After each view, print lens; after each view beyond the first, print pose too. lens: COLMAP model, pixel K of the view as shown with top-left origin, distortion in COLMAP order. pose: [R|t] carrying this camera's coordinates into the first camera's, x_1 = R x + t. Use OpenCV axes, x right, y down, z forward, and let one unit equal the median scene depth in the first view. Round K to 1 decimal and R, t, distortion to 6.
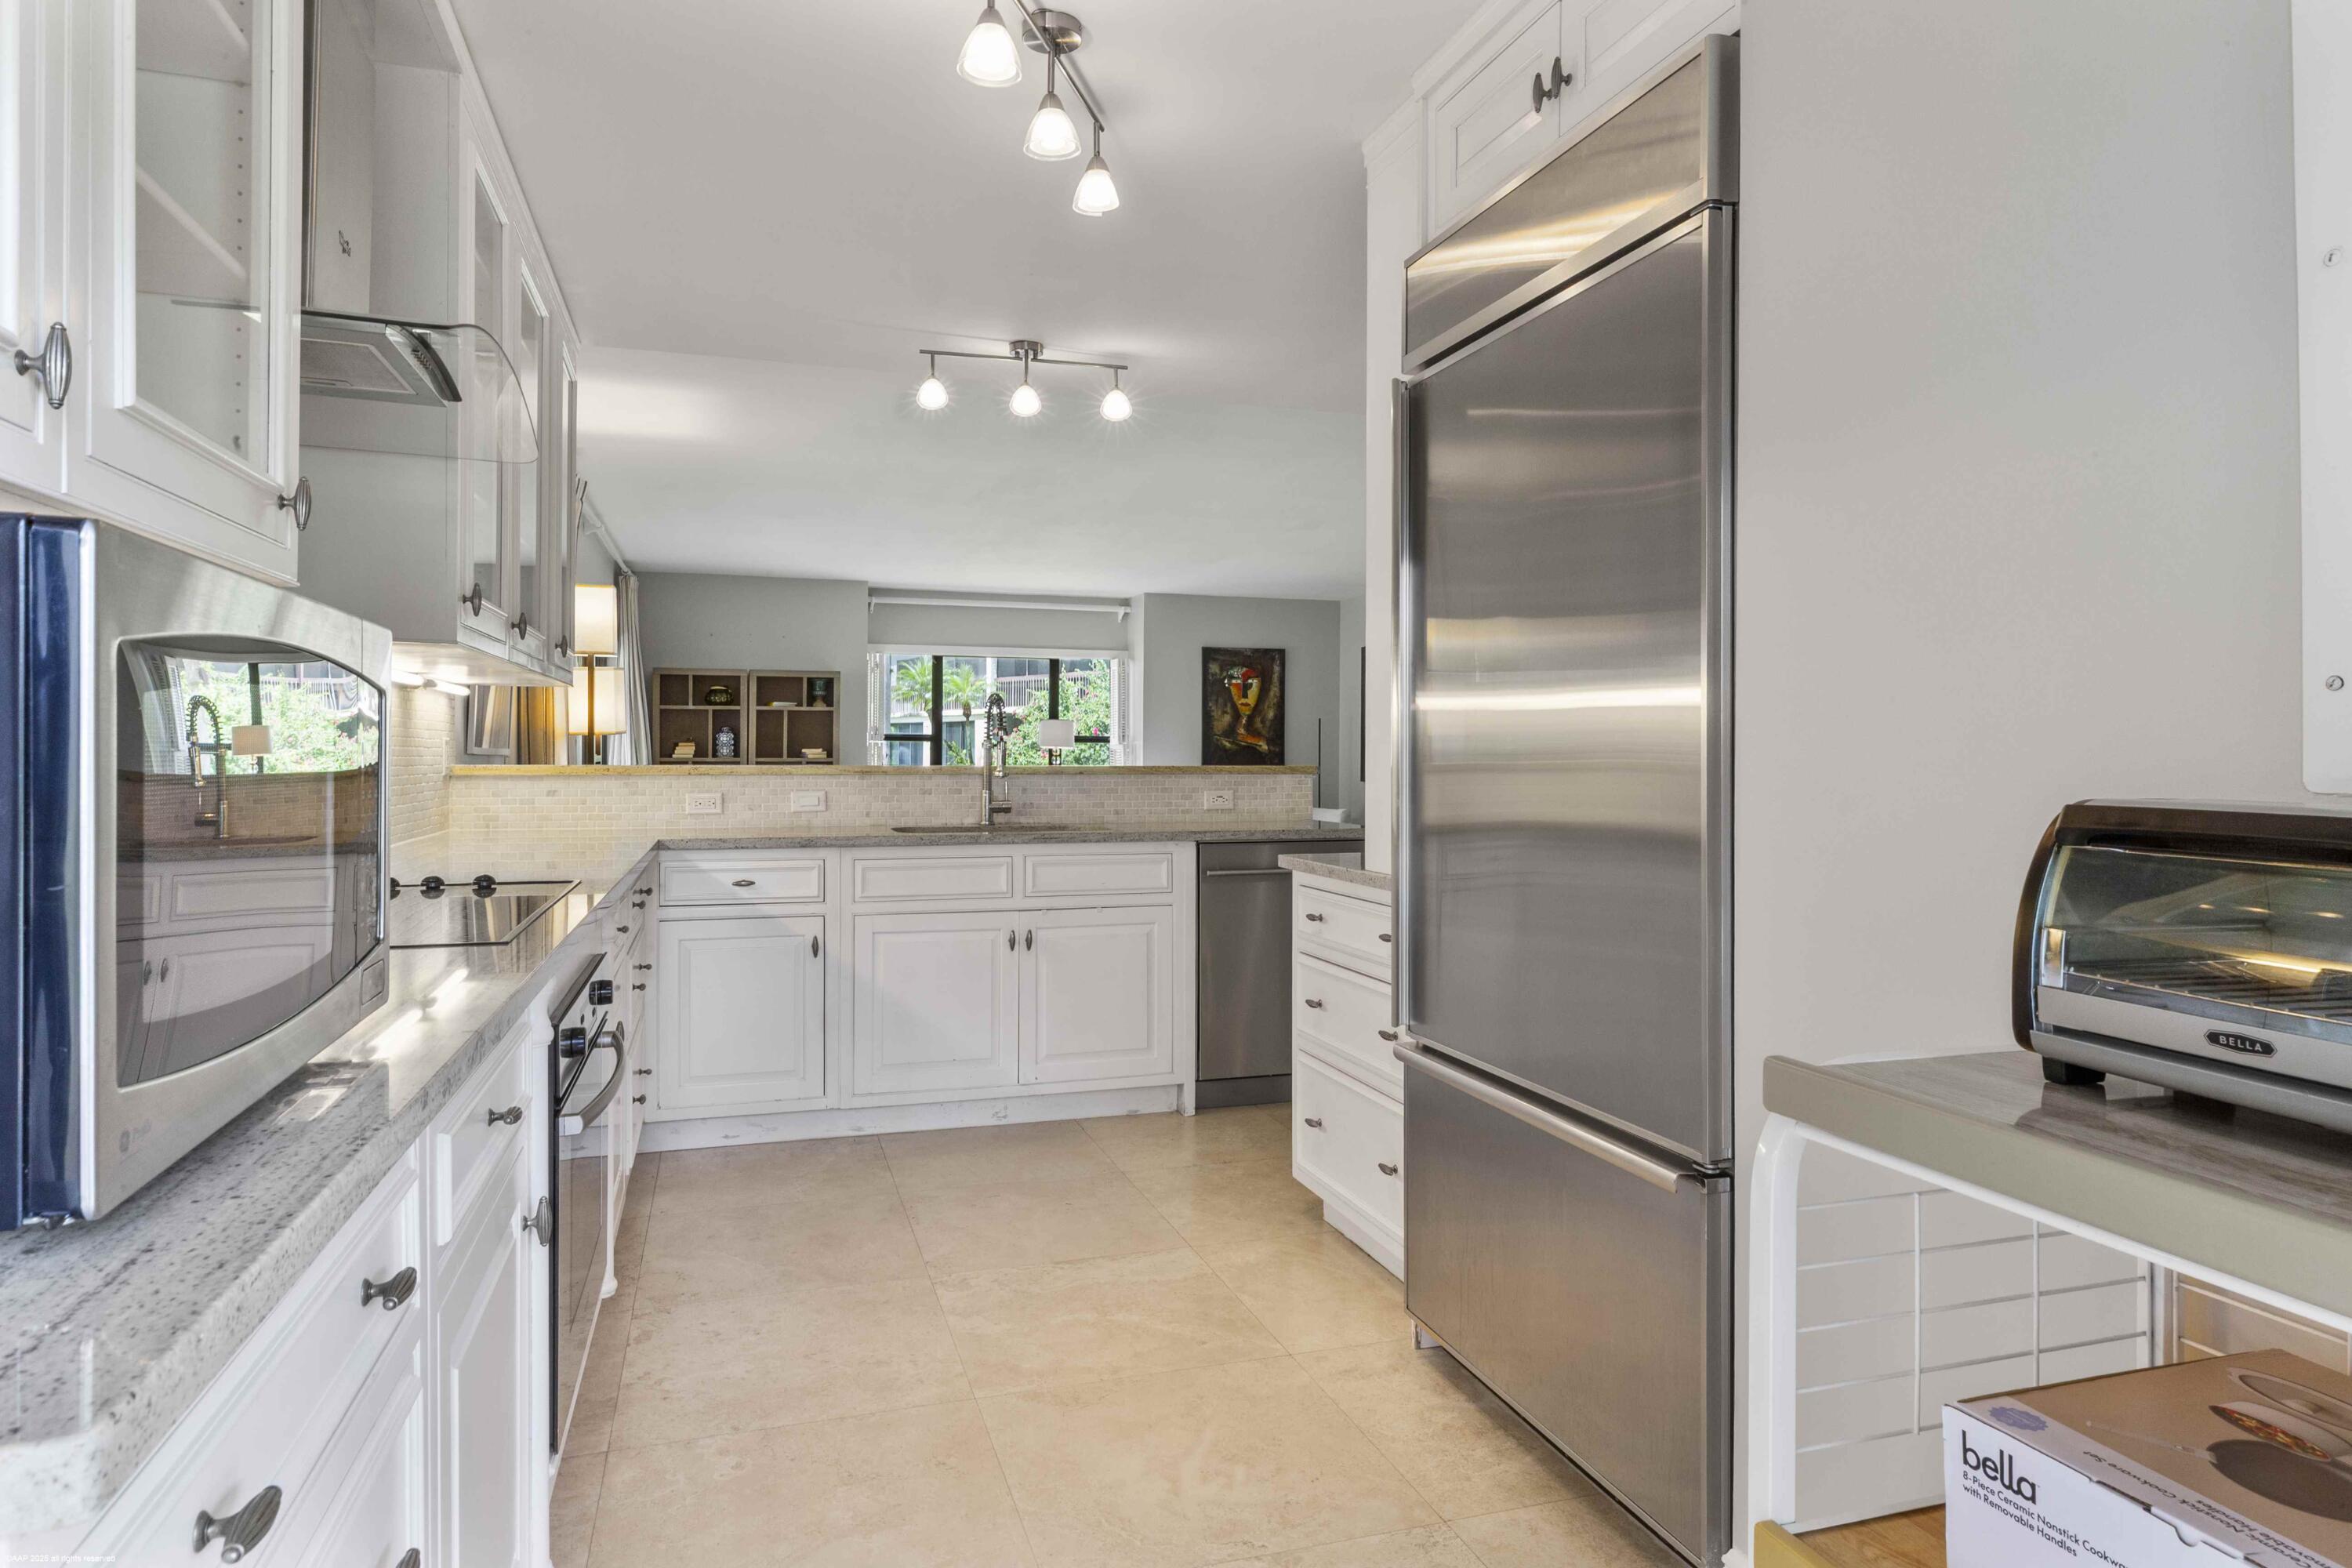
lens RADIAL K [[1363.6, 0, 1171.9], [0, 1363.6, 744.6], [0, 0, 1]] dist [0.002624, 0.000193]
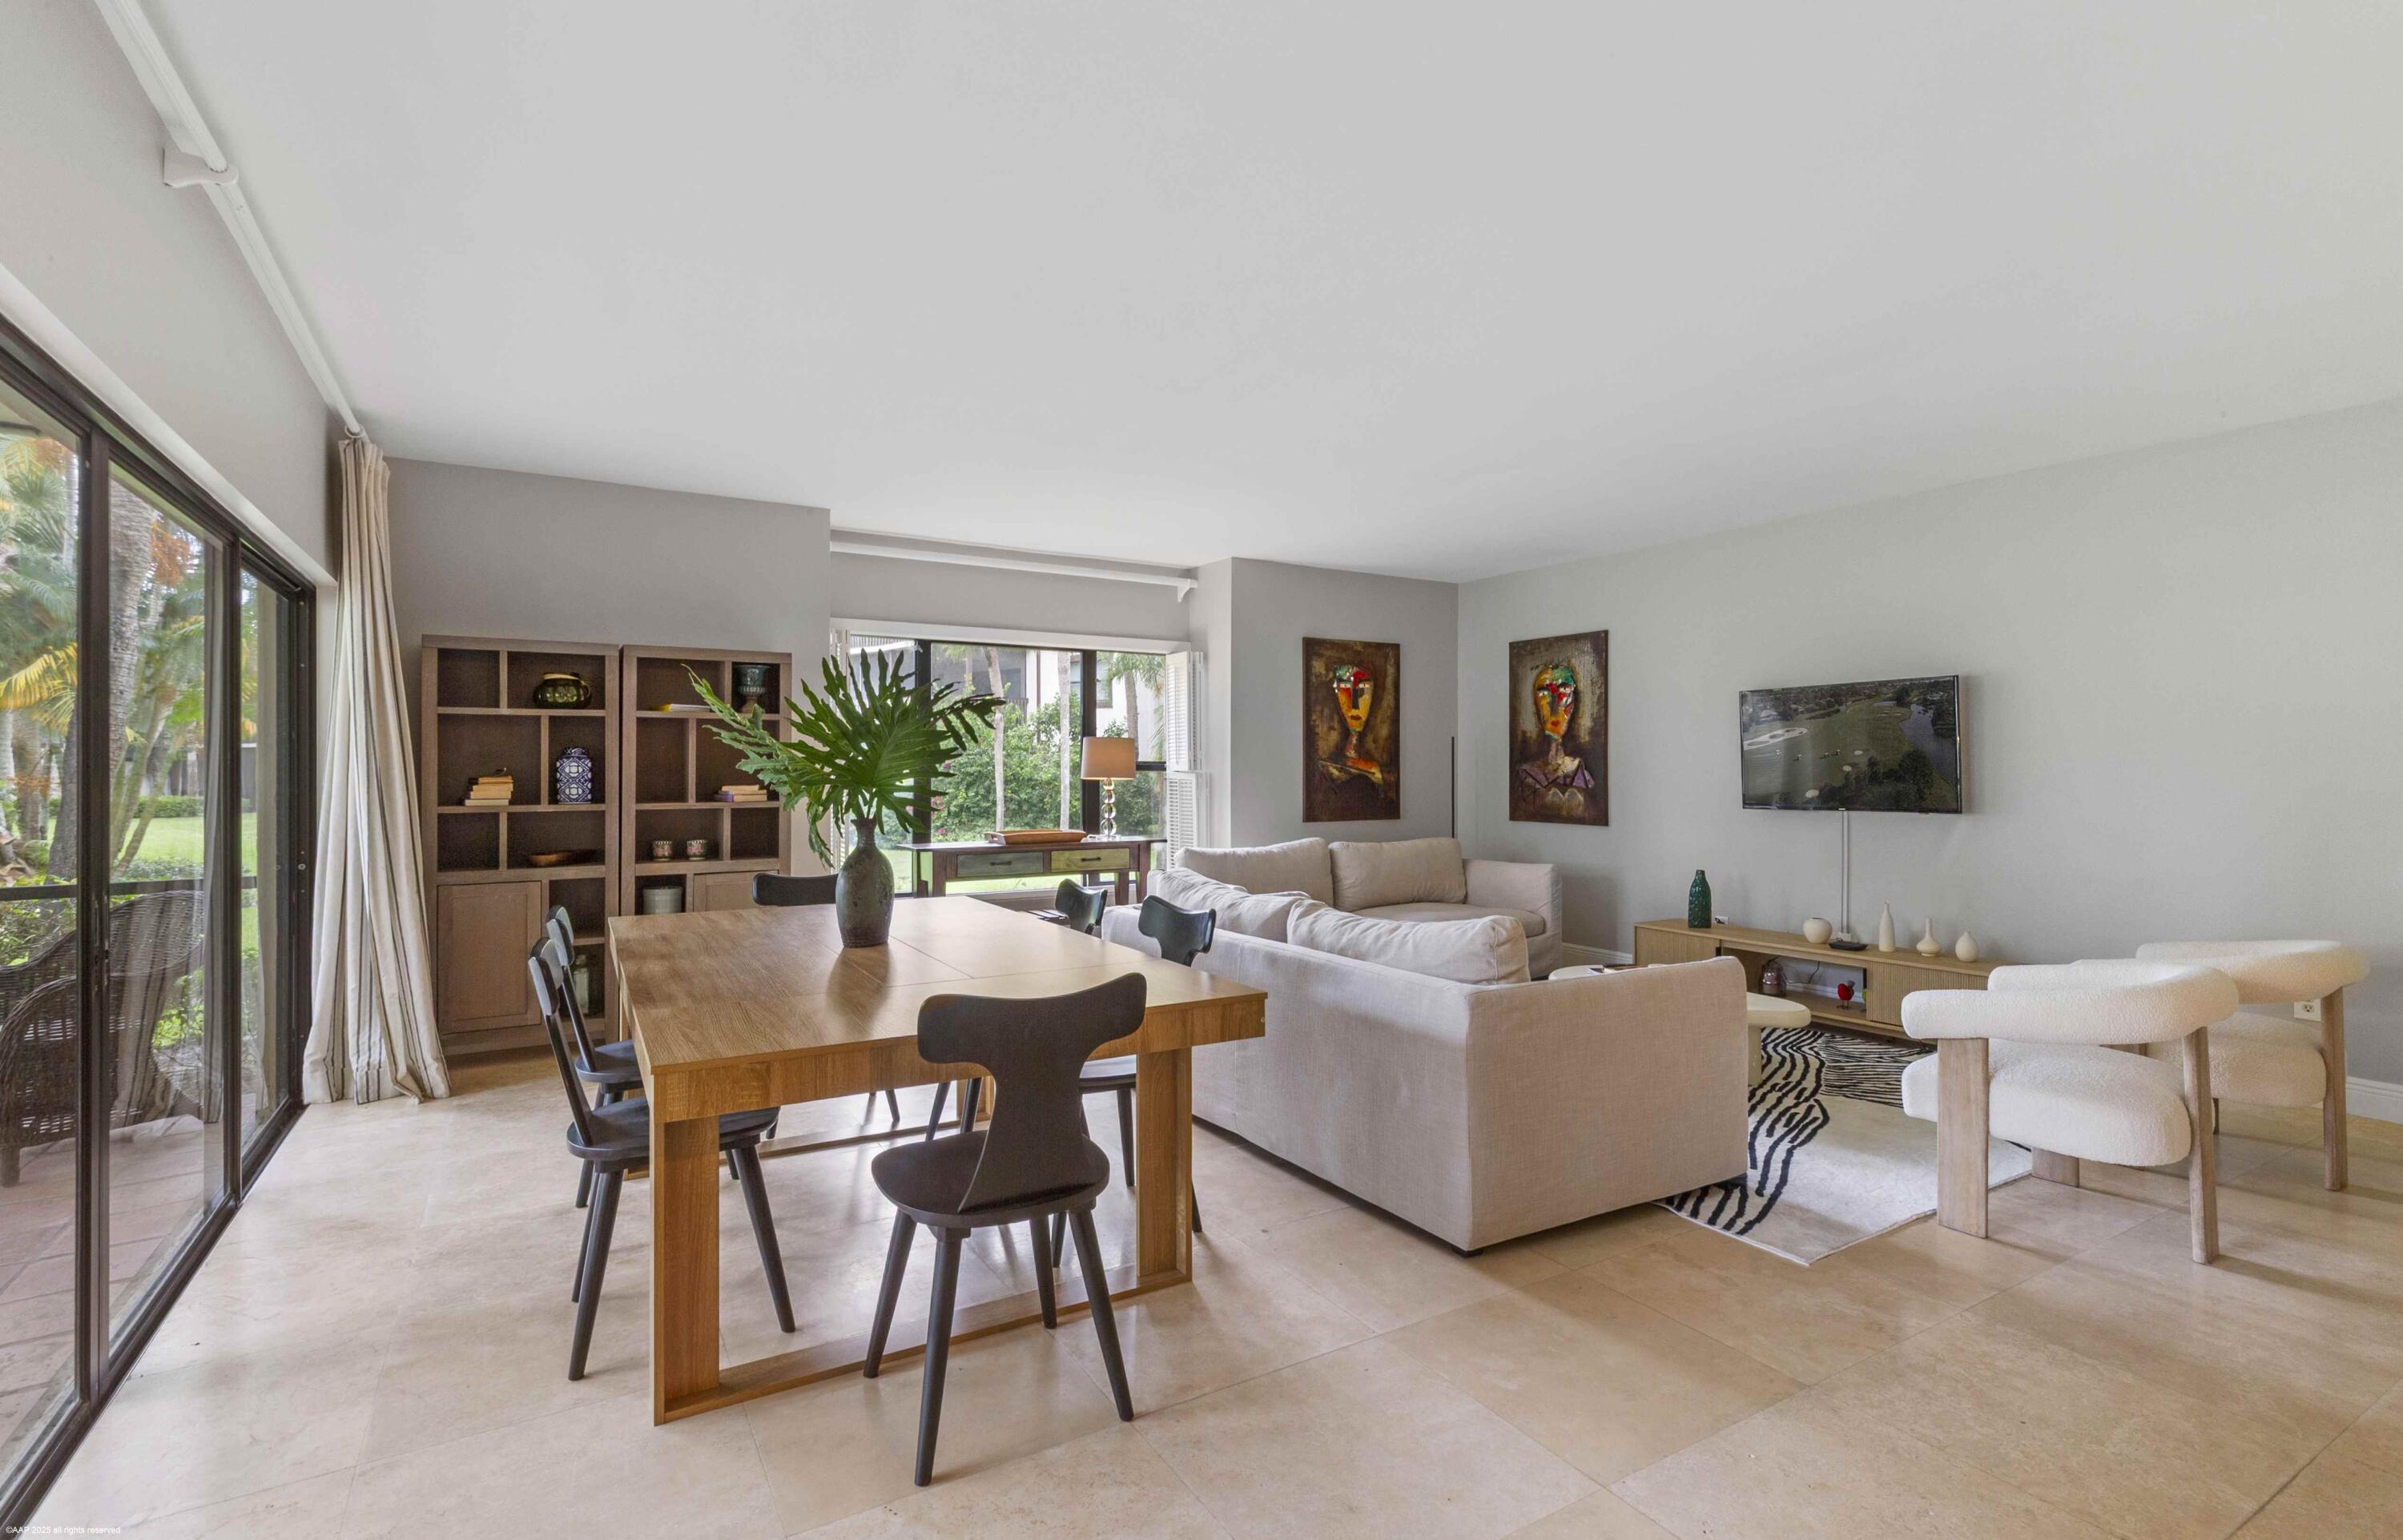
lens RADIAL K [[1134.0, 0, 1248.5], [0, 1134.0, 763.3], [0, 0, 1]] dist [-0.000837, -0.000424]
pose [[0.968607, -0.003280, 0.248576, -0.177135], [0.003182, 0.999995, 0.000795, -0.006229], [-0.248577, 0.000021, 0.968612, 0.487300]]
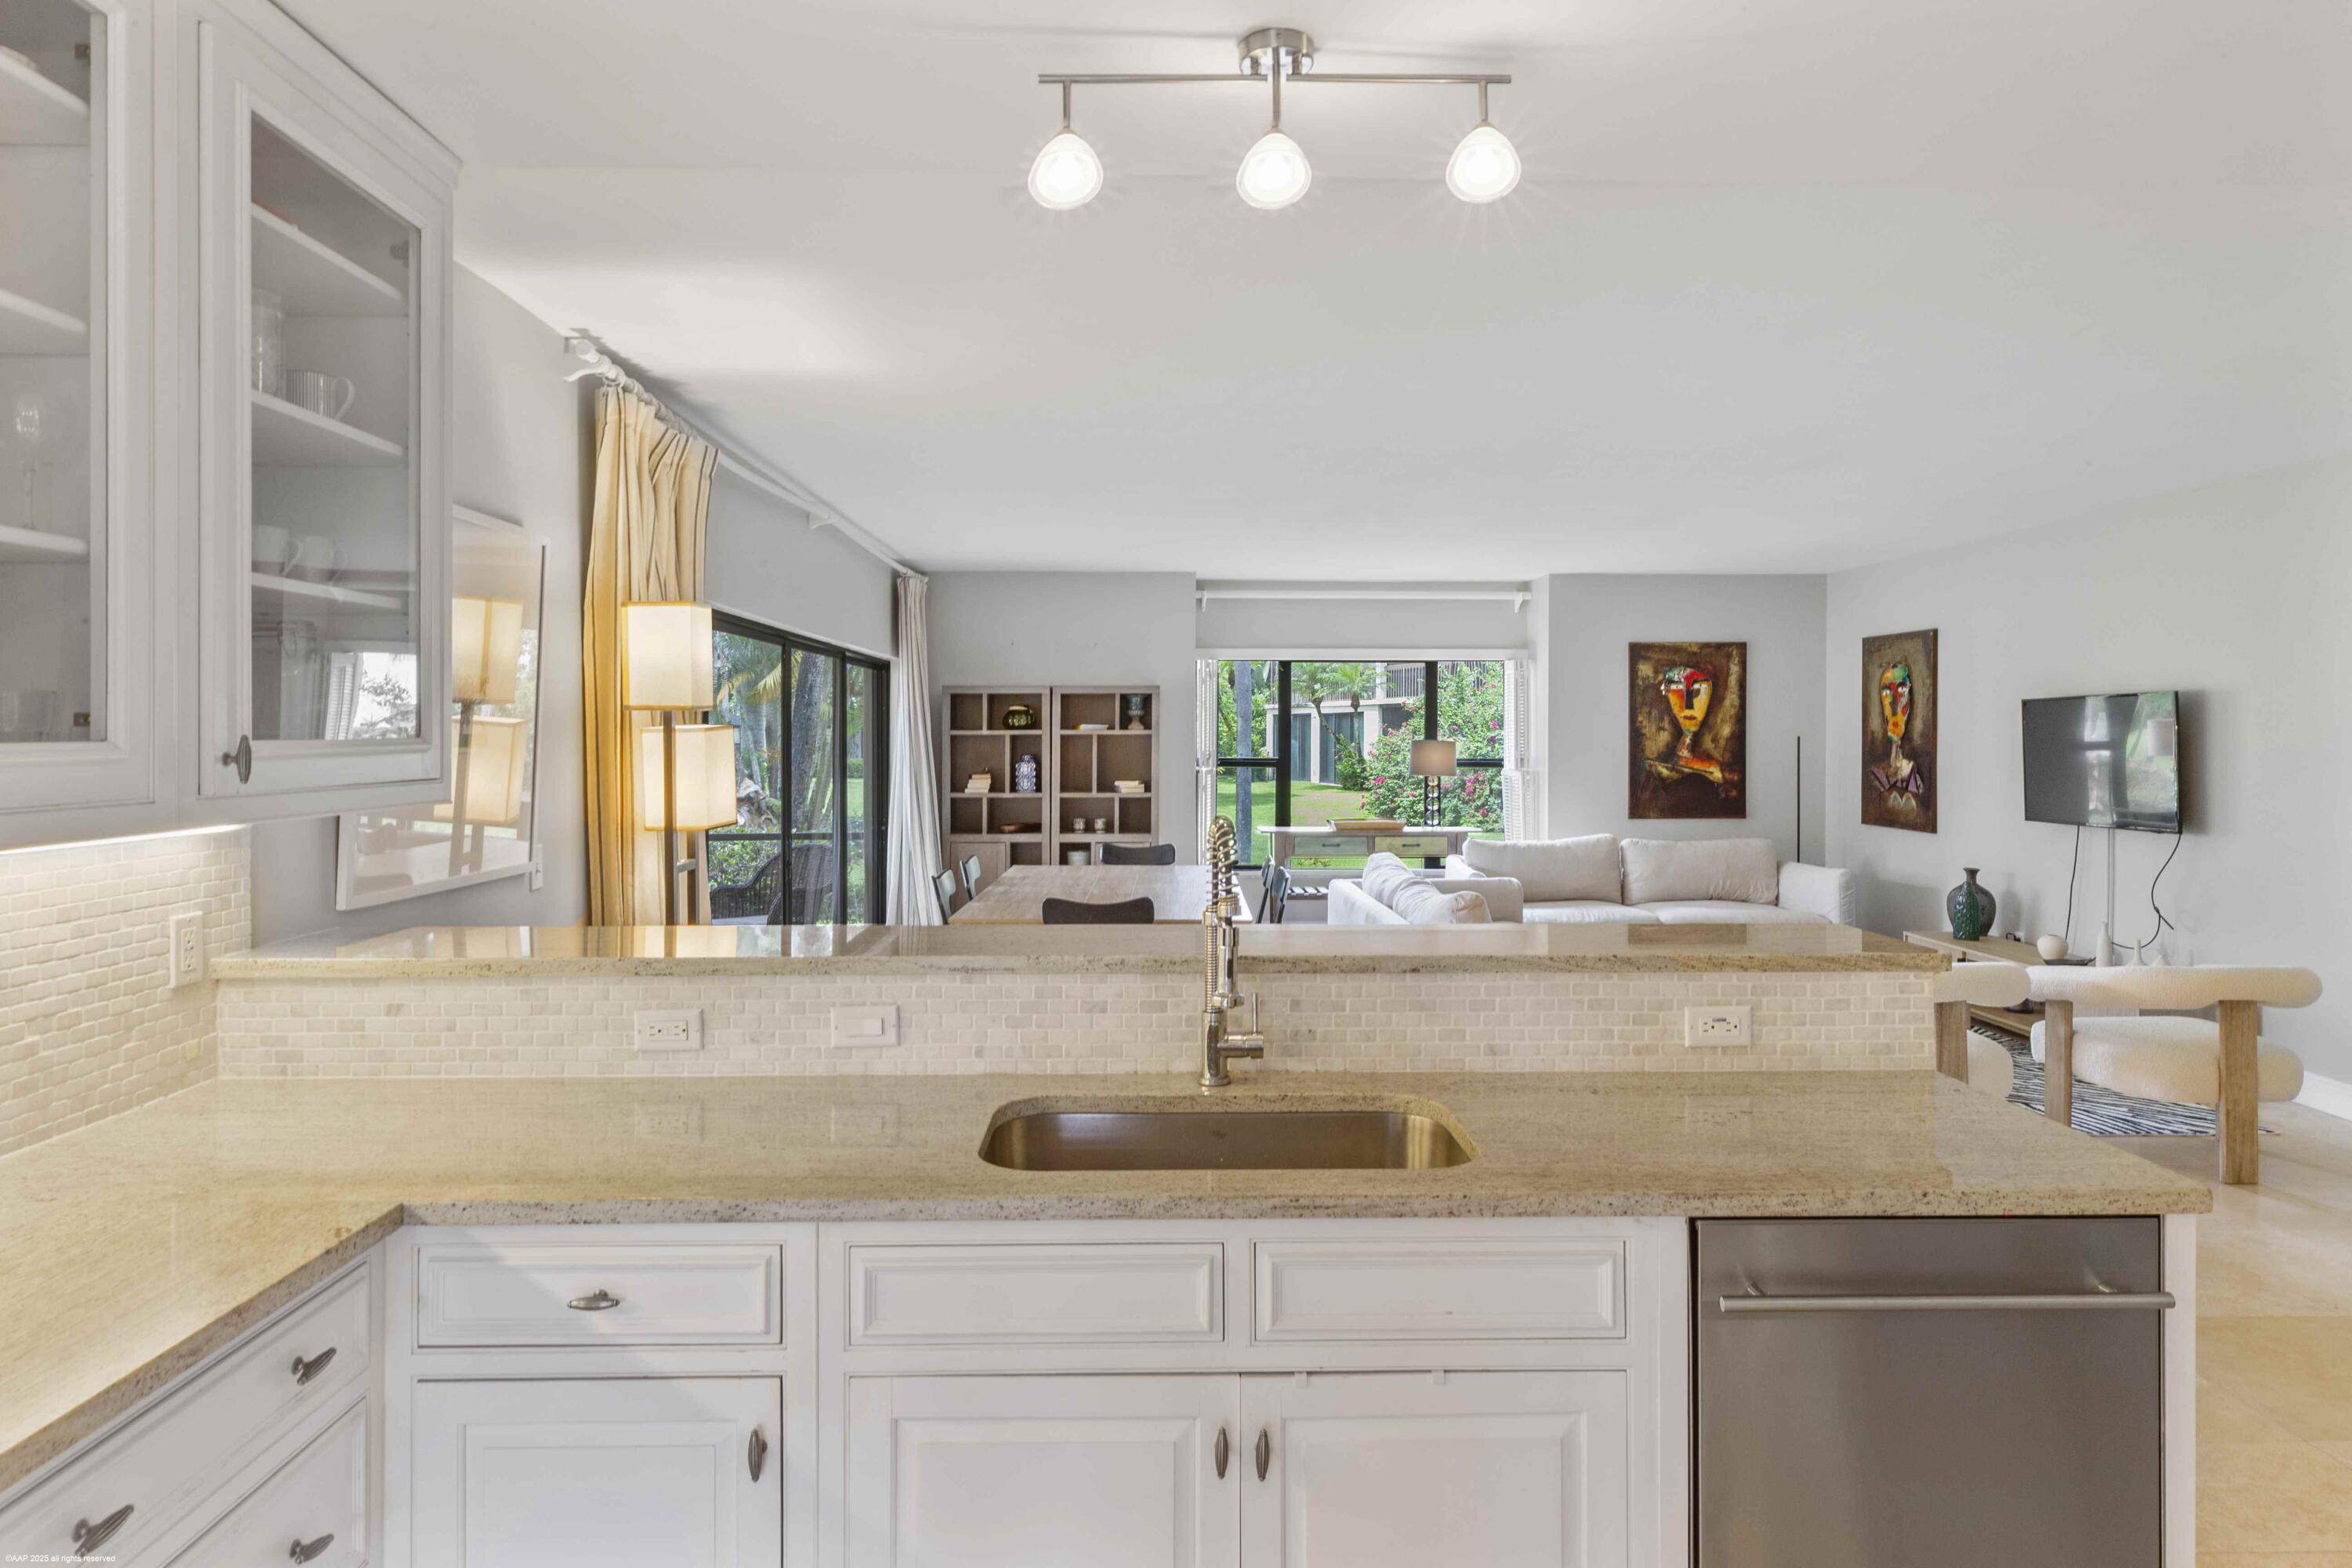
lens RADIAL K [[1363.6, 0, 1171.9], [0, 1363.6, 744.6], [0, 0, 1]] dist [0.002624, 0.000193]
pose [[0.958177, -0.001809, -0.286171, -0.004982], [0.005381, 0.999917, 0.011696, -0.028695], [0.286126, -0.012746, 0.958107, 0.230762]]
